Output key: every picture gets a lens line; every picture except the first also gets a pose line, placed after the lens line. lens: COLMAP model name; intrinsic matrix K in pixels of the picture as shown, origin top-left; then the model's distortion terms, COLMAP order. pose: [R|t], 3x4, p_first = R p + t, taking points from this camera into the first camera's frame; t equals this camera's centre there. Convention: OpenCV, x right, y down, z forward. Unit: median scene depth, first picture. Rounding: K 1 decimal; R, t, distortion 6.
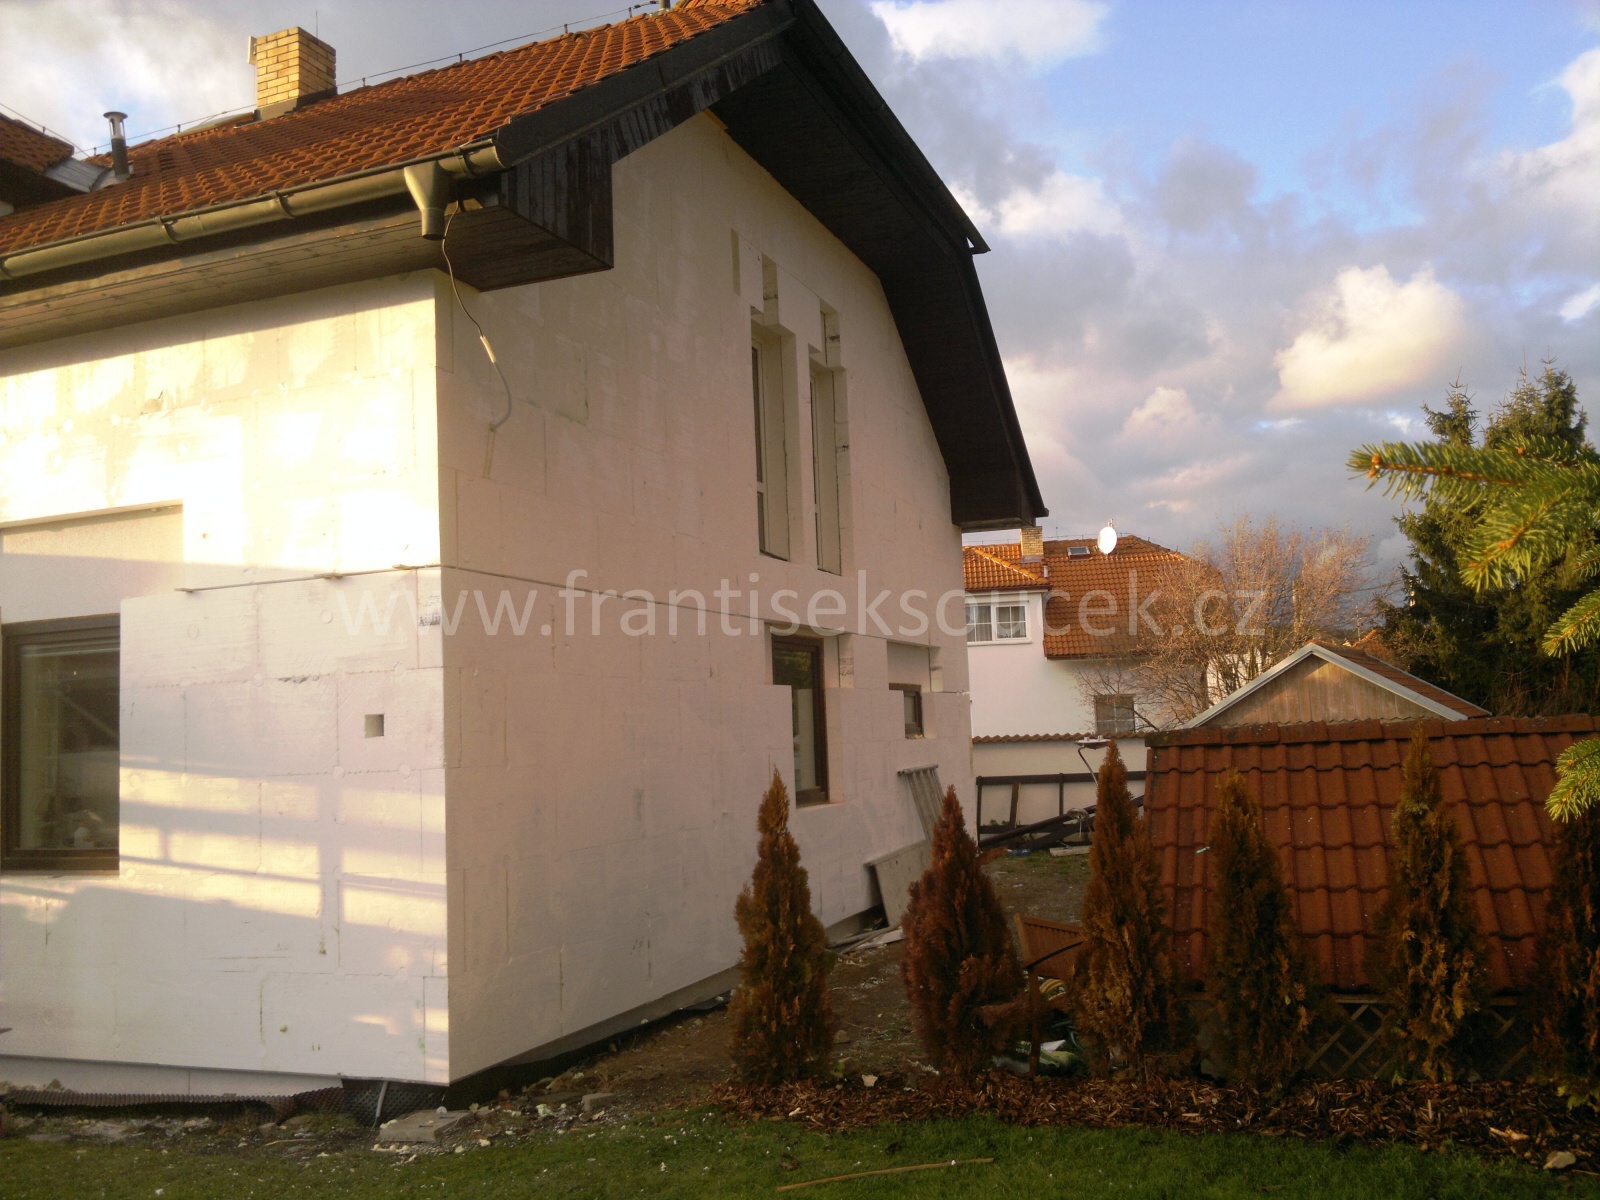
lens RADIAL K [[1403.7, 0, 807.5], [0, 1403.7, 610.4], [0, 0, 1]] dist [0.160172, -0.324268]
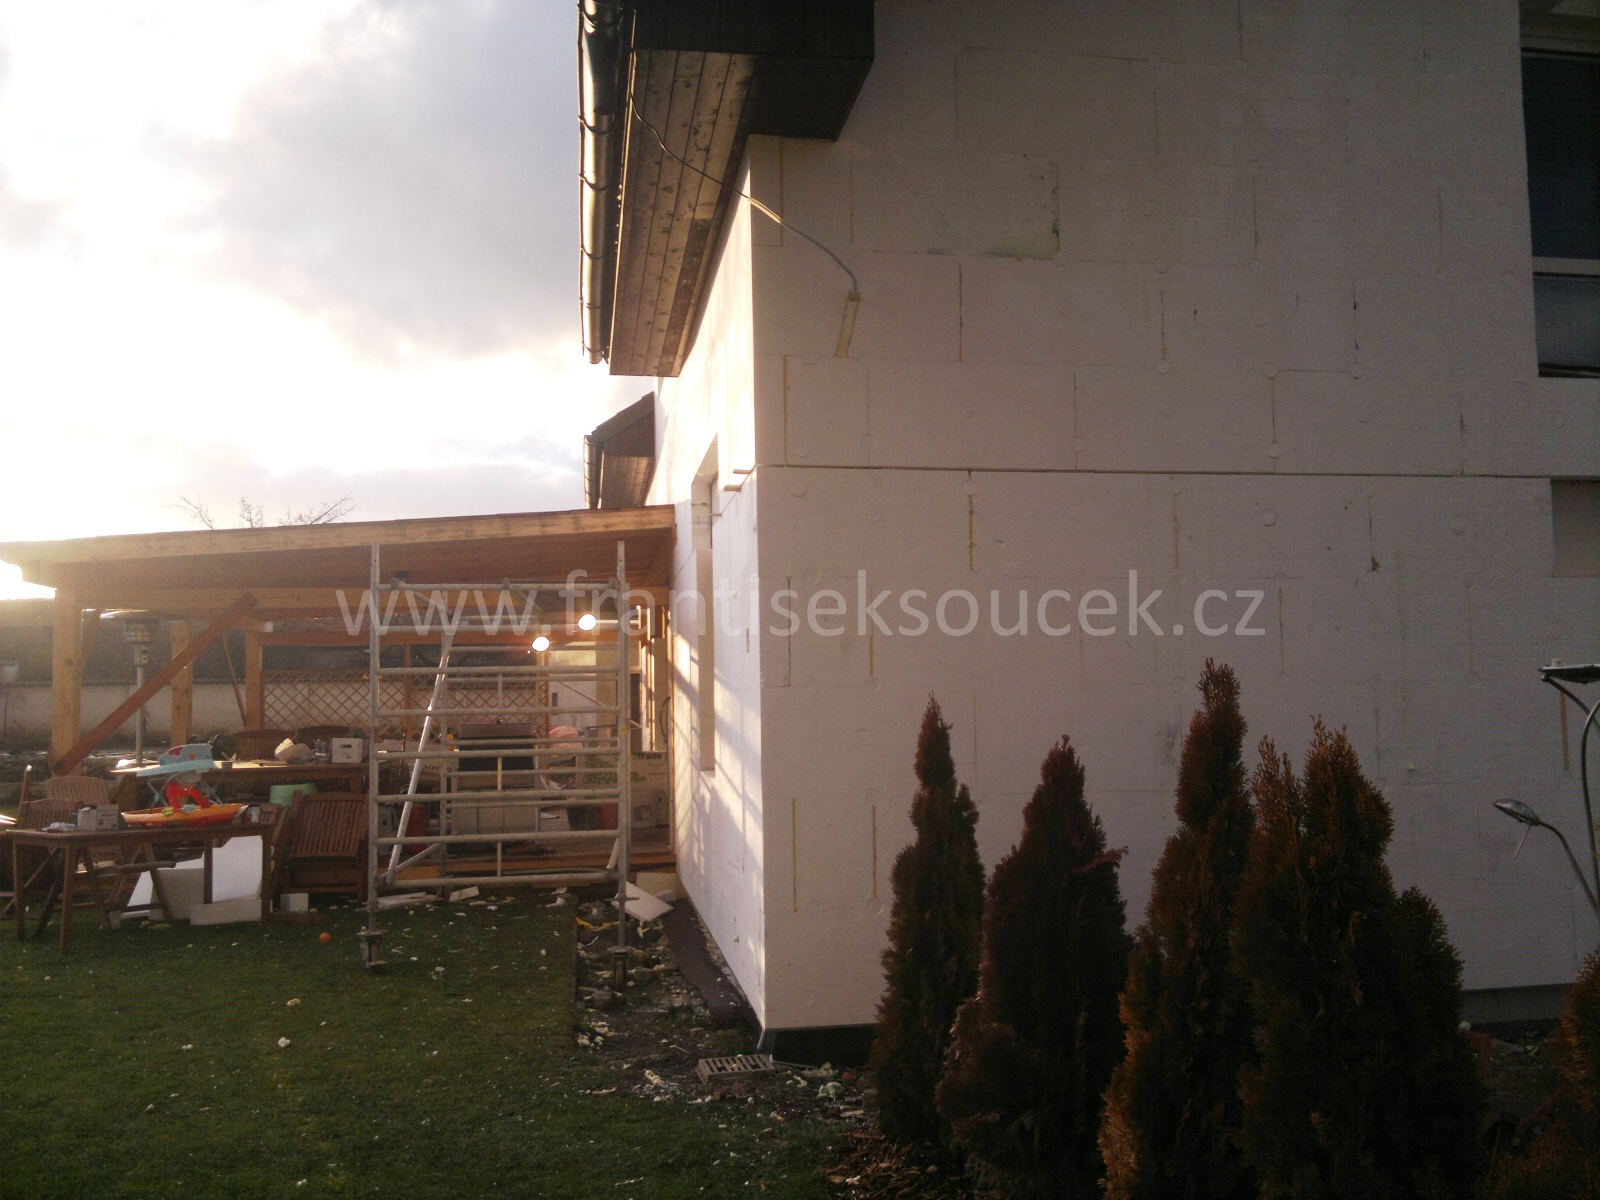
lens RADIAL K [[1388.2, 0, 808.7], [0, 1388.2, 619.6], [0, 0, 1]] dist [0.109508, -0.157370]
pose [[0.522063, -0.021039, -0.852647, 0.376513], [0.073932, 0.997049, 0.020666, 0.037069], [0.849696, -0.073827, 0.522078, 0.404489]]
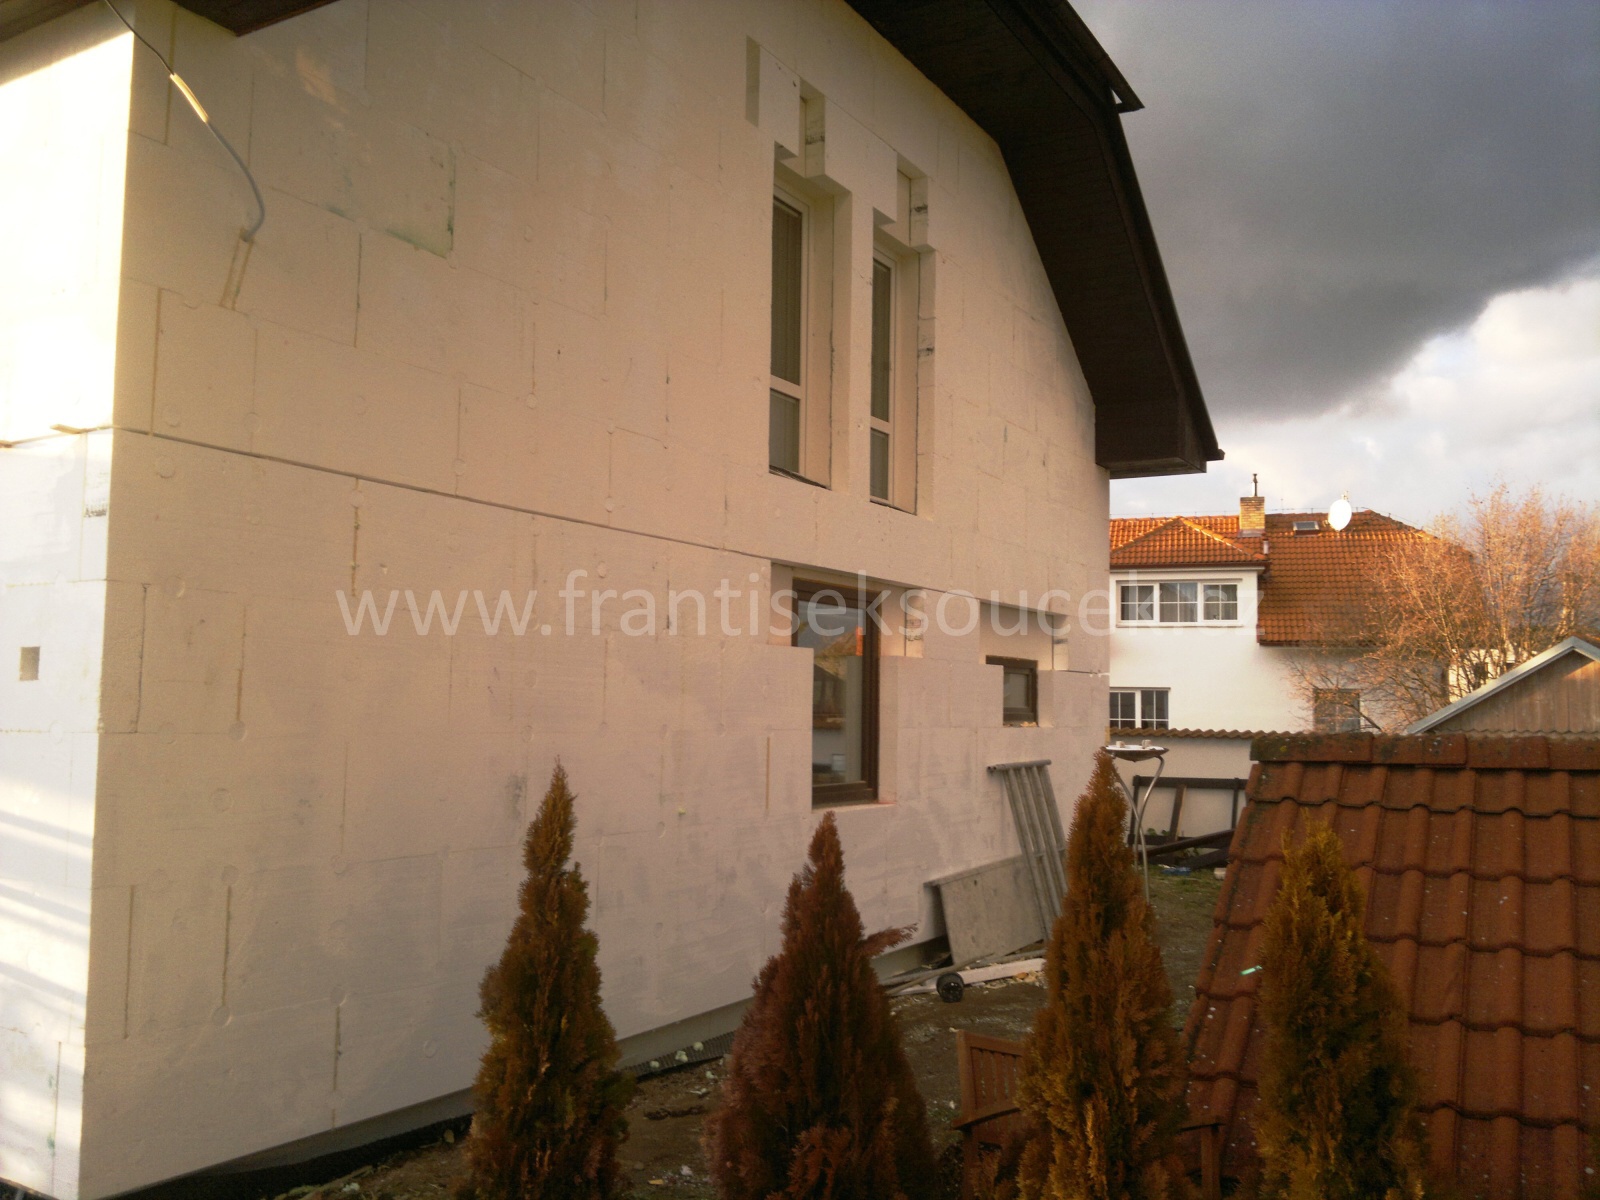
lens RADIAL K [[1392.1, 0, 802.7], [0, 1392.1, 606.6], [0, 0, 1]] dist [0.100381, -0.167895]
pose [[0.984889, 0.042059, -0.168001, 0.125102], [-0.039534, 0.999050, 0.018351, 0.019871], [0.168613, -0.011432, 0.985616, 0.293674]]
